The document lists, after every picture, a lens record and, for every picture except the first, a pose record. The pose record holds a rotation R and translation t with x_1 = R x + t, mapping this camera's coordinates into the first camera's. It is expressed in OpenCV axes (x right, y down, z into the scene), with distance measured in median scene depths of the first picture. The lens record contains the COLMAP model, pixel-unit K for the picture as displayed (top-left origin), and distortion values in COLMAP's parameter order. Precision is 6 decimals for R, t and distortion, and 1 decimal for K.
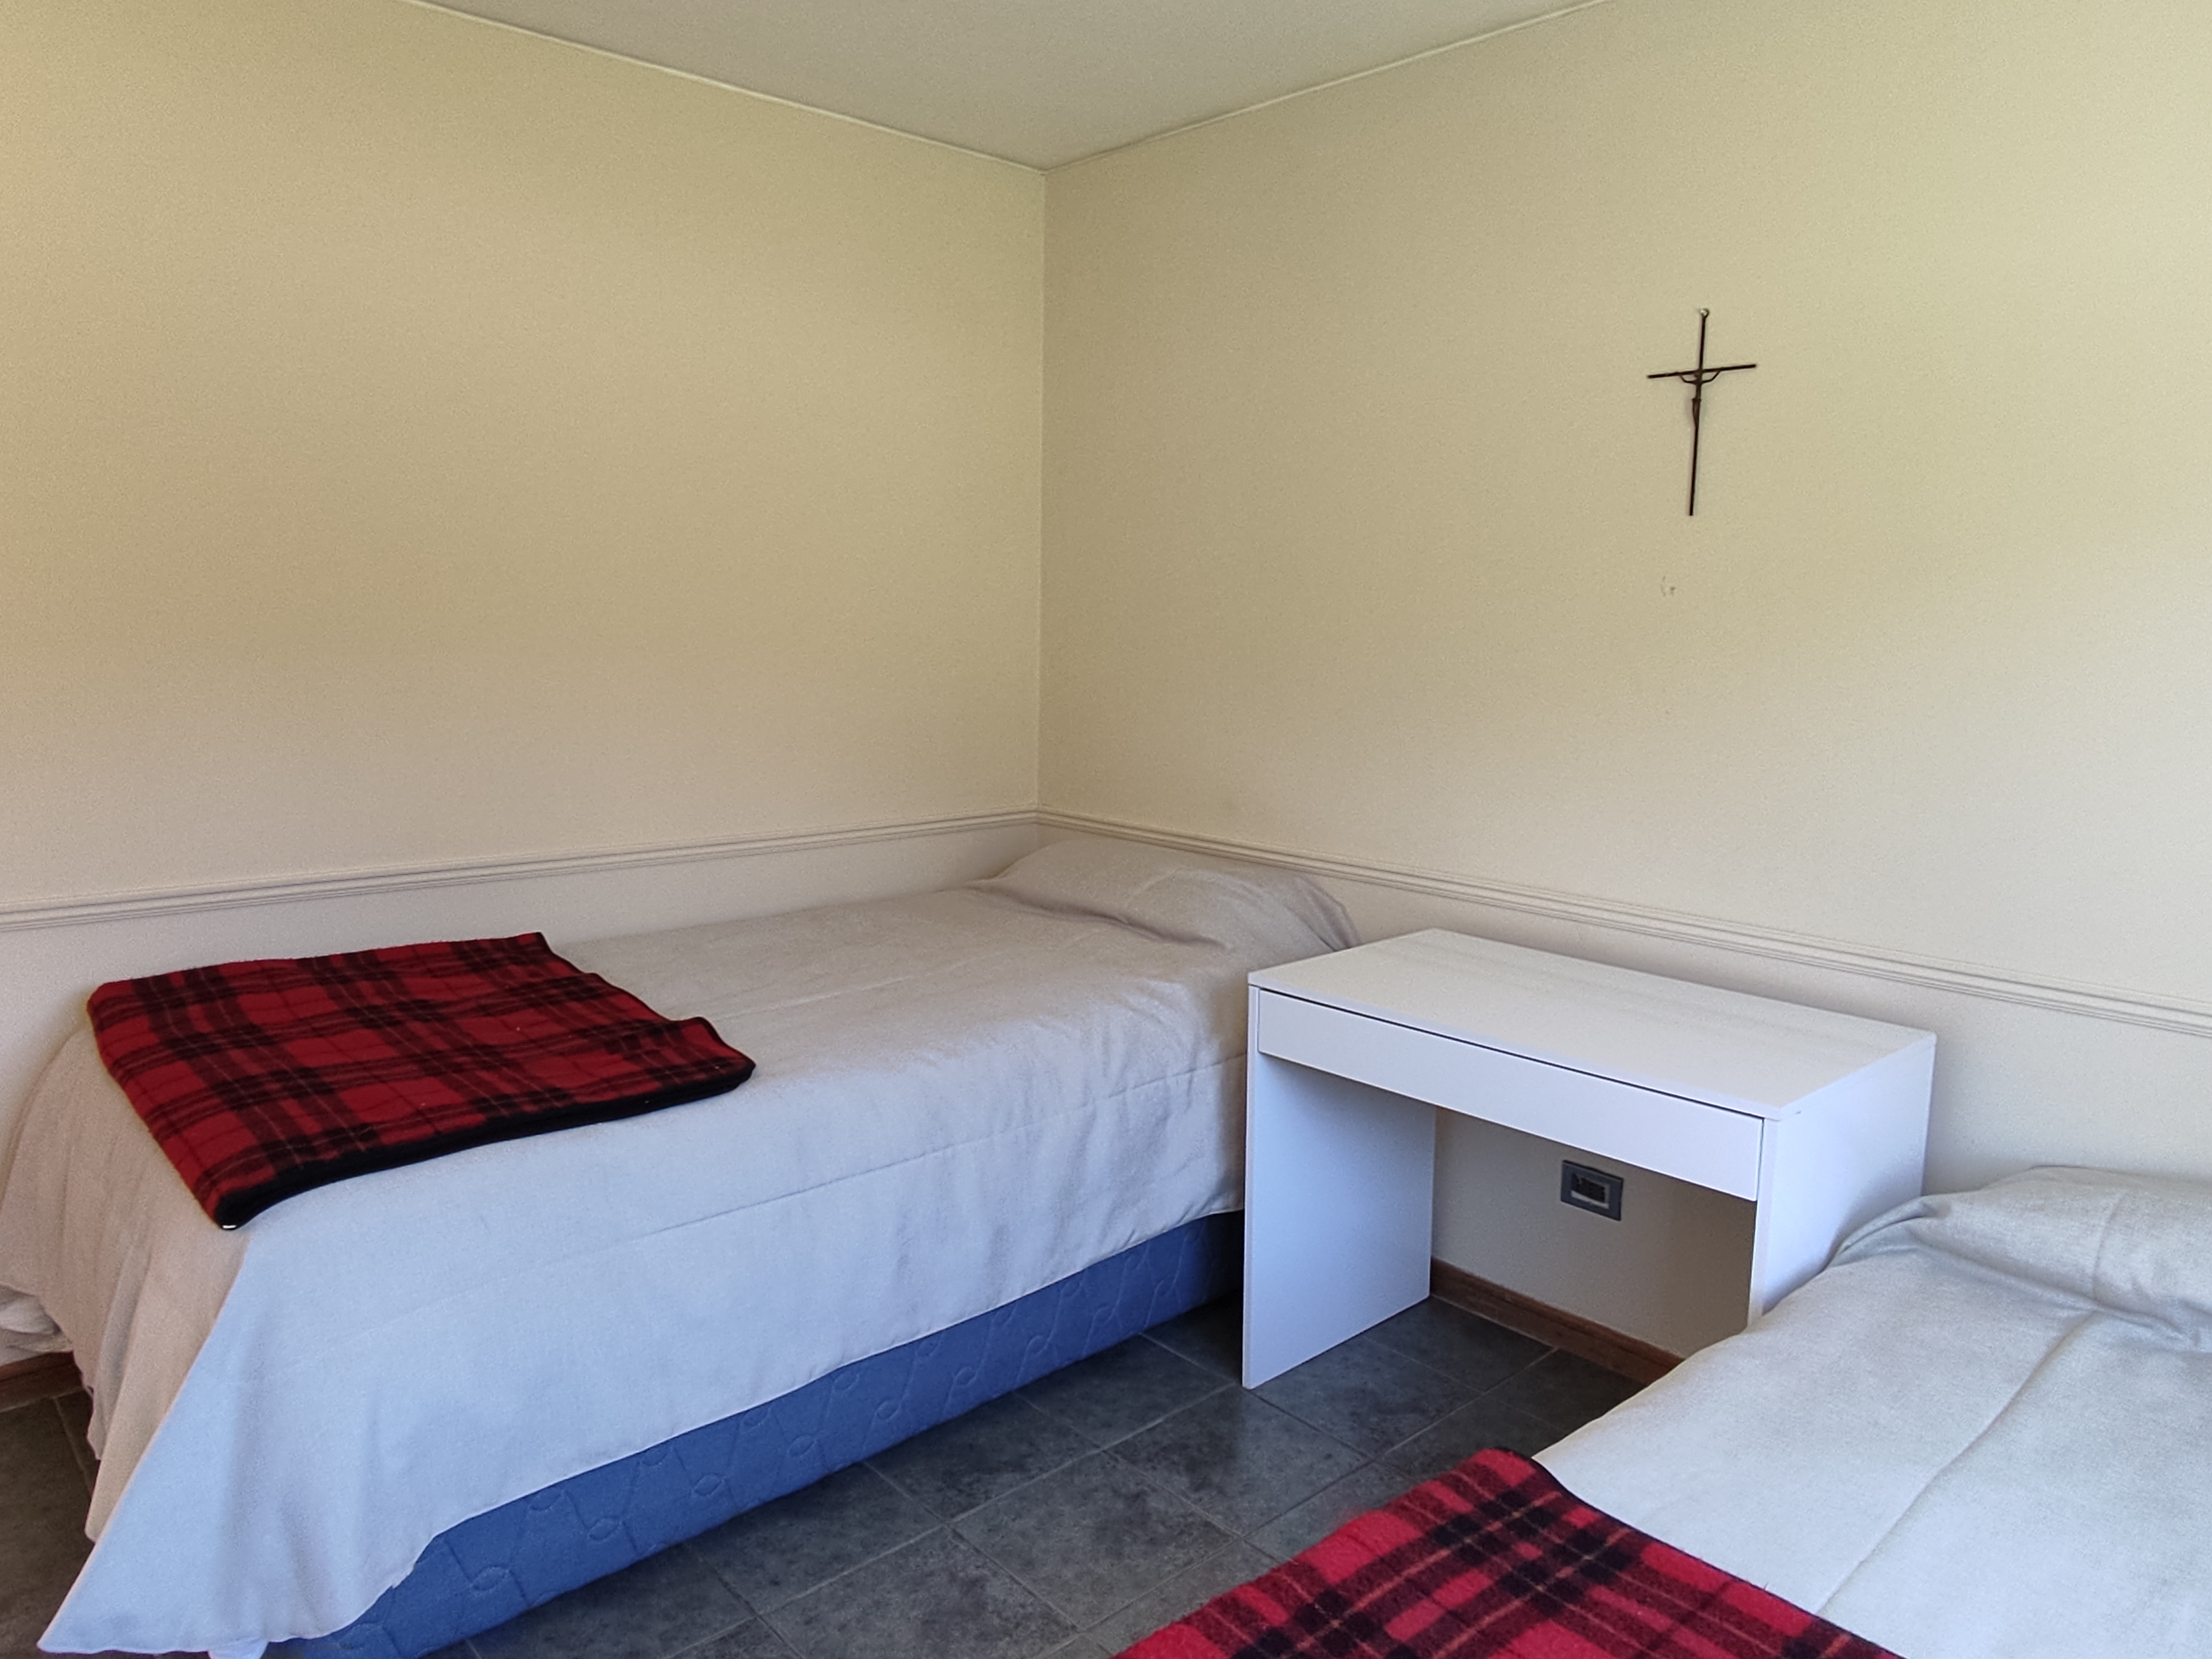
lens RADIAL K [[1490.2, 0, 1106.4], [0, 1490.2, 811.0], [0, 0, 1]] dist [-0.016696, 0.003014]
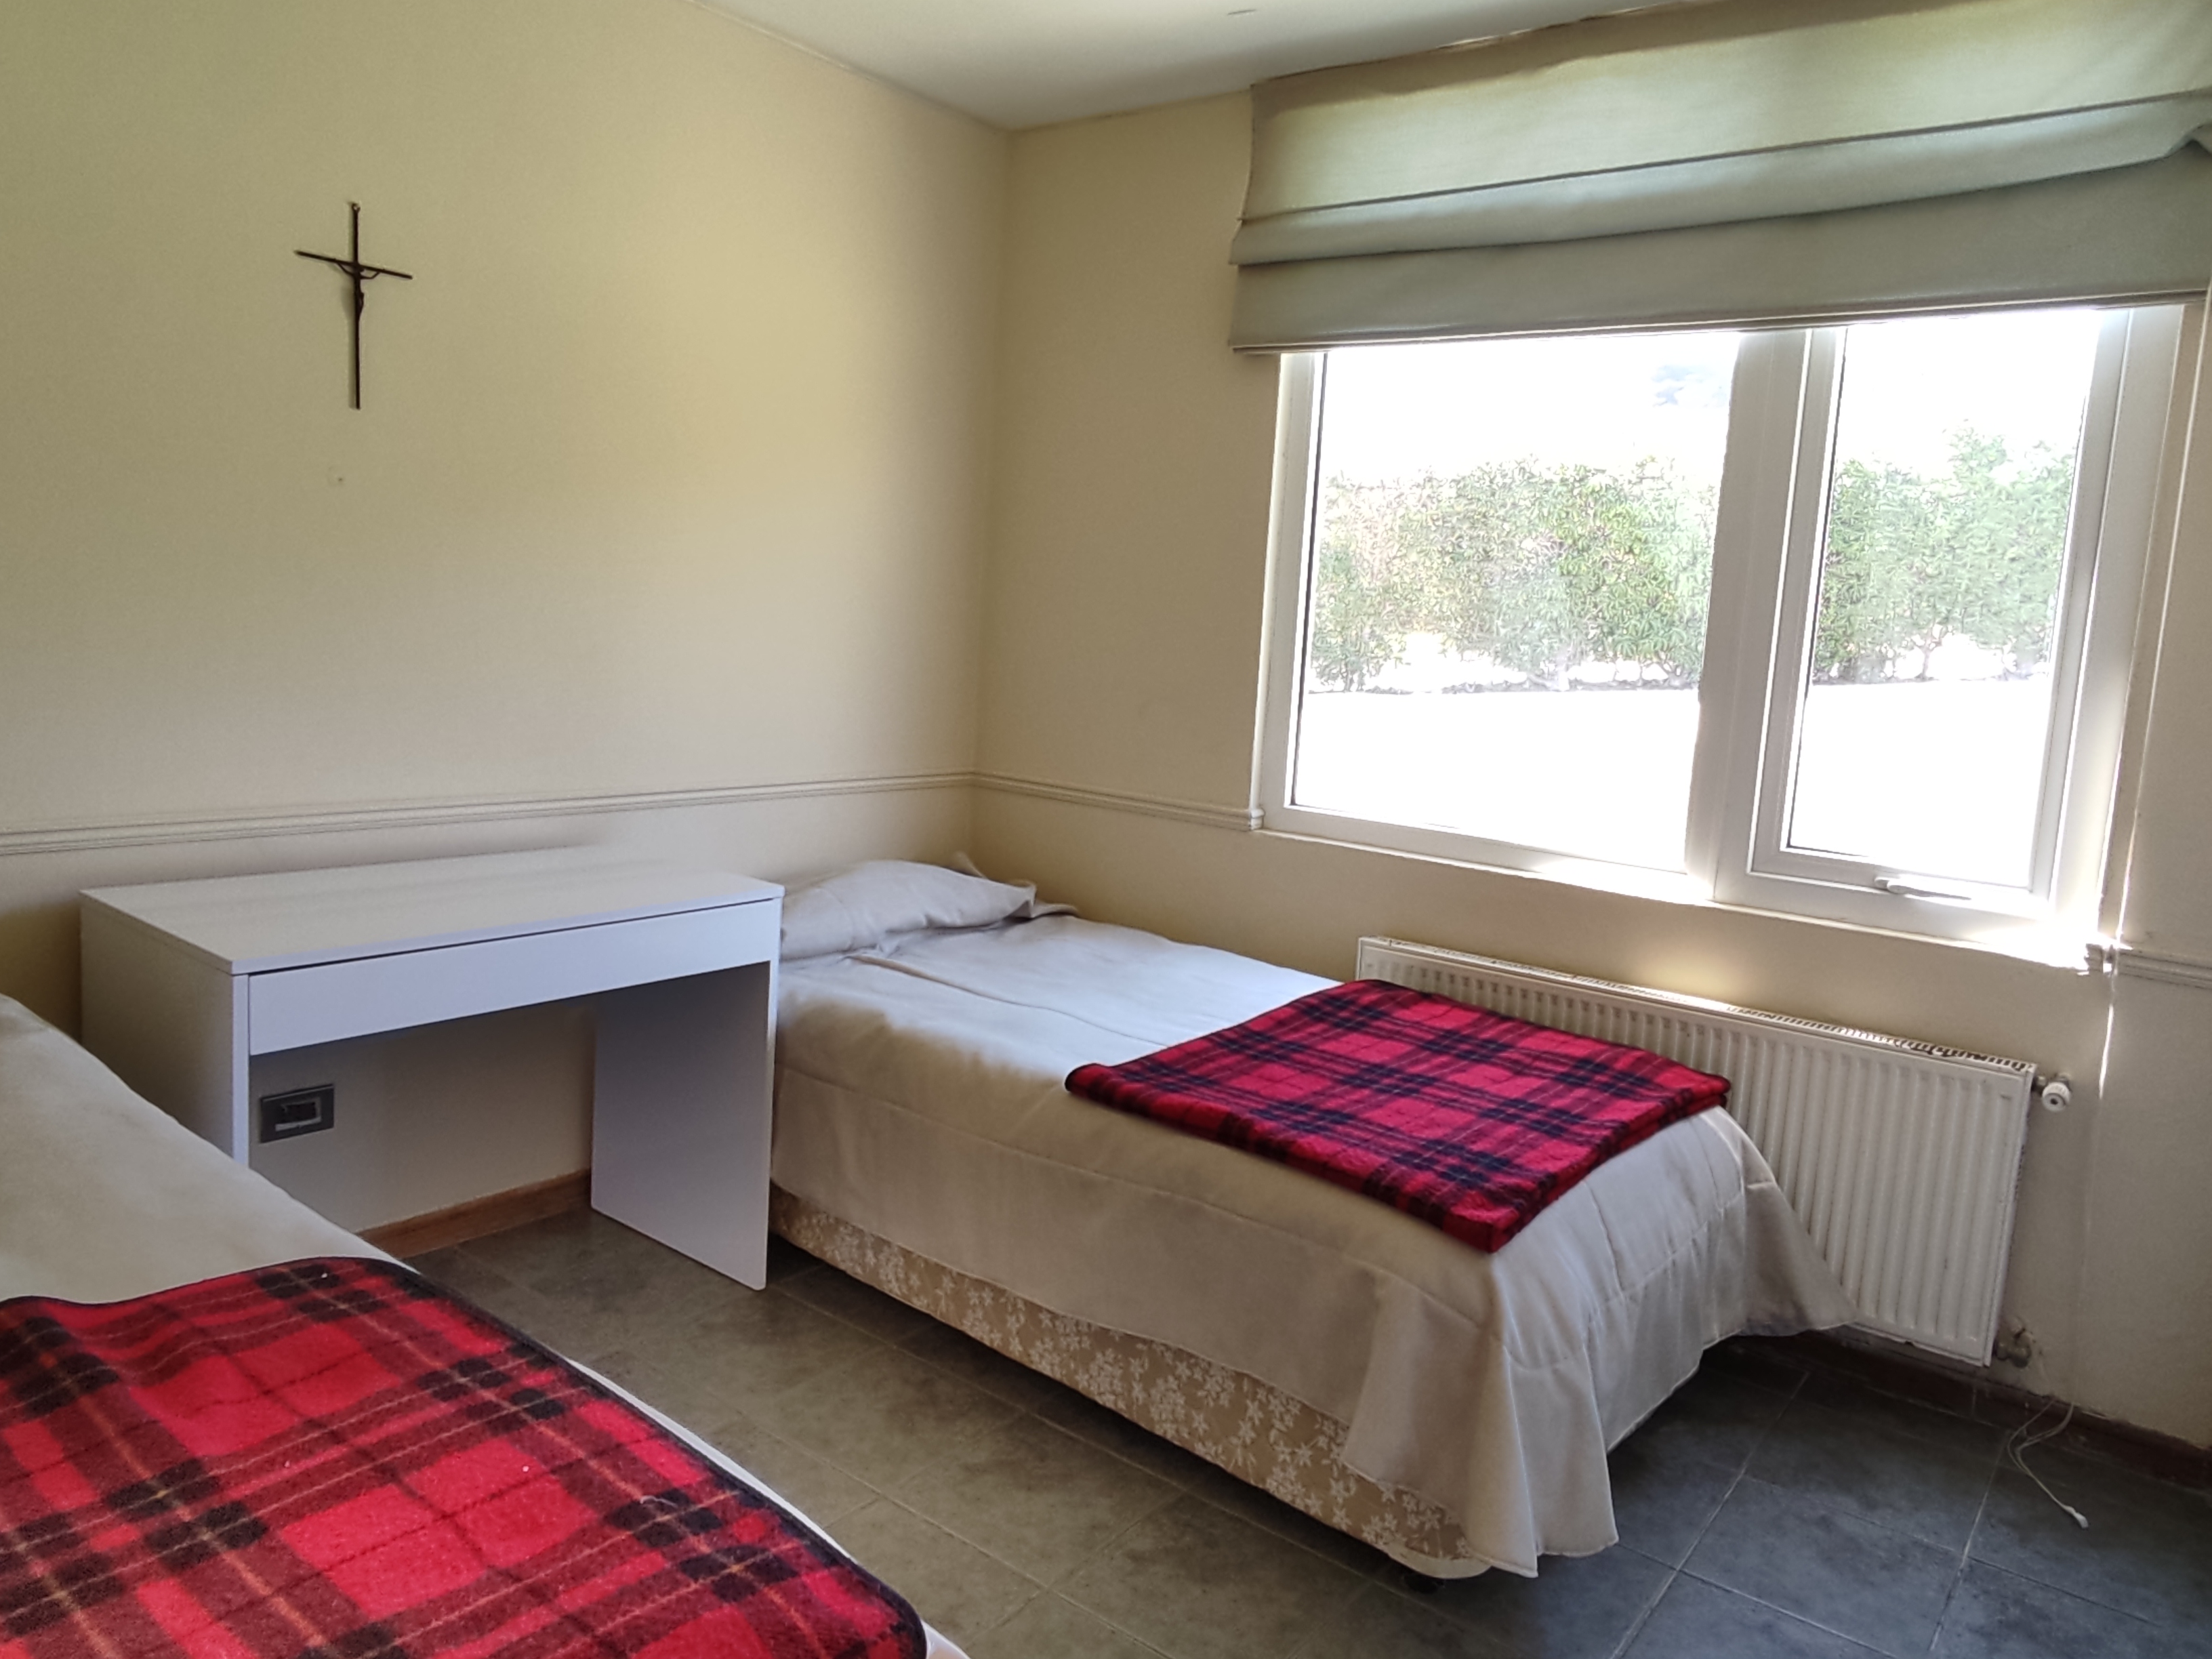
lens RADIAL K [[1490.2, 0, 1106.4], [0, 1490.2, 811.0], [0, 0, 1]] dist [-0.016696, 0.003014]
pose [[-0.170577, -0.150912, 0.973719, -0.730279], [0.068385, 0.984006, 0.164486, -0.061406], [-0.982968, 0.094645, -0.157529, 0.695220]]
